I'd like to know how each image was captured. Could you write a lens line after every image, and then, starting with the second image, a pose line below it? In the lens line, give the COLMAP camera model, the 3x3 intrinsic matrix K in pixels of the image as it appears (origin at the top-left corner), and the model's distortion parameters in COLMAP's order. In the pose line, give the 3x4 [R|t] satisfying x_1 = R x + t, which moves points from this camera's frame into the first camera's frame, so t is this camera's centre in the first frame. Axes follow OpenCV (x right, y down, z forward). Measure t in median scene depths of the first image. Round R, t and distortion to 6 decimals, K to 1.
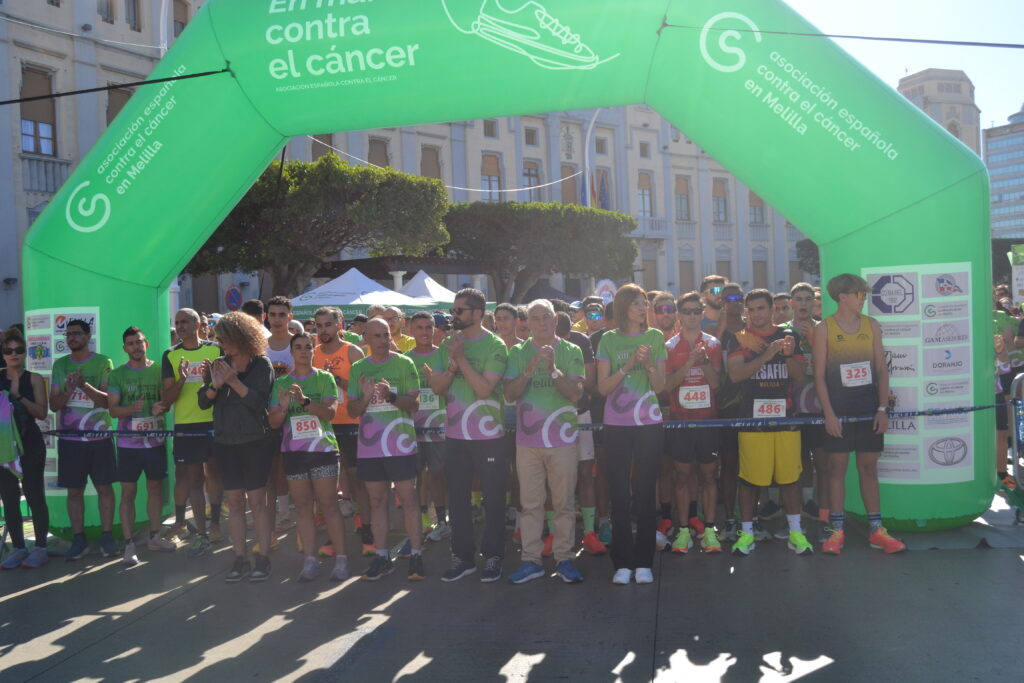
lens RADIAL K [[993.4, 0, 513.8], [0, 993.4, 356.0], [0, 0, 1]] dist [-0.063573, 0.009556]
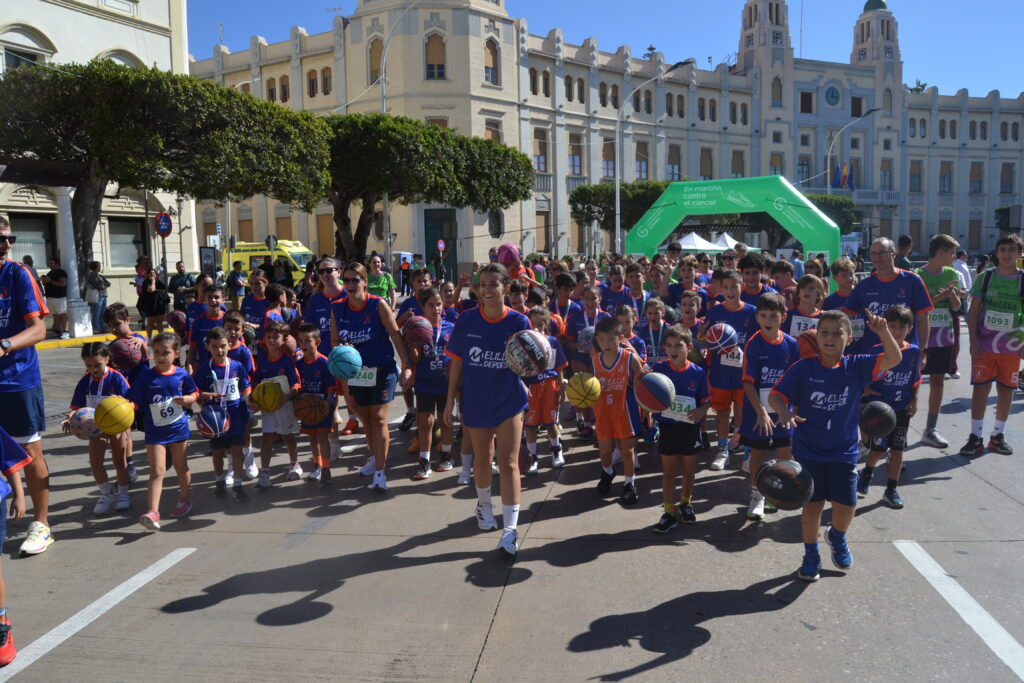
lens RADIAL K [[834.9, 0, 516.6], [0, 834.9, 355.3], [0, 0, 1]] dist [-0.075349, 0.018122]
pose [[0.939044, 0.065430, -0.337513, 0.103214], [-0.035406, 0.994908, 0.094362, 0.021283], [0.341969, -0.076660, 0.936579, -0.813651]]
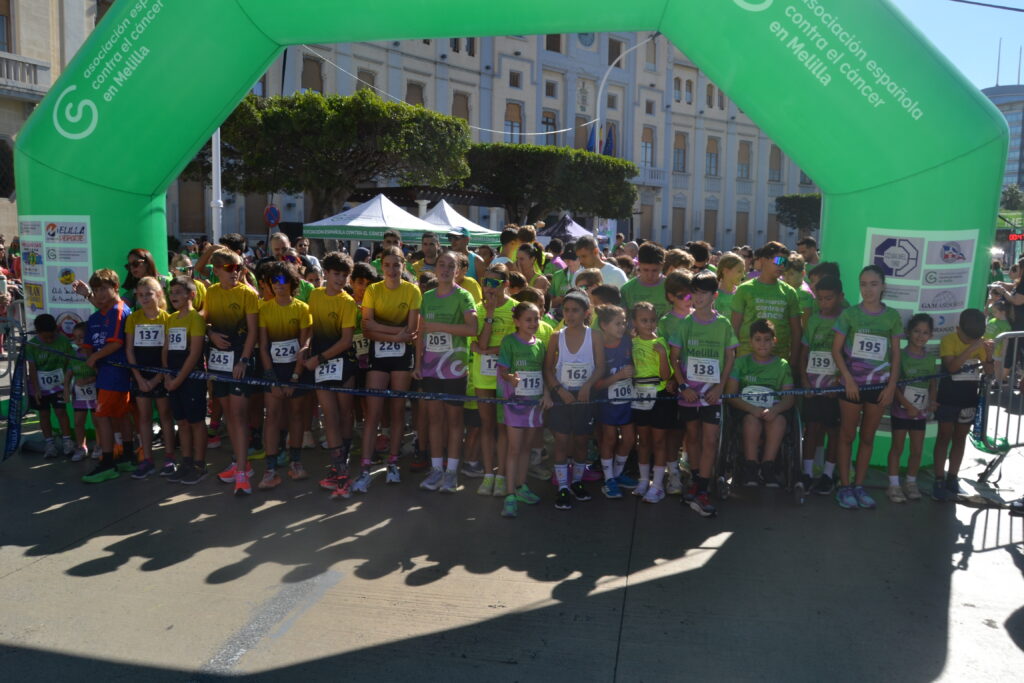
lens RADIAL K [[835.1, 0, 501.9], [0, 835.1, 355.8], [0, 0, 1]] dist [-0.102648, 0.051648]
pose [[0.997594, 0.065304, -0.023273, 0.006773], [-0.062881, 0.993689, 0.092886, -0.003791], [0.029191, -0.091199, 0.995405, 0.053562]]
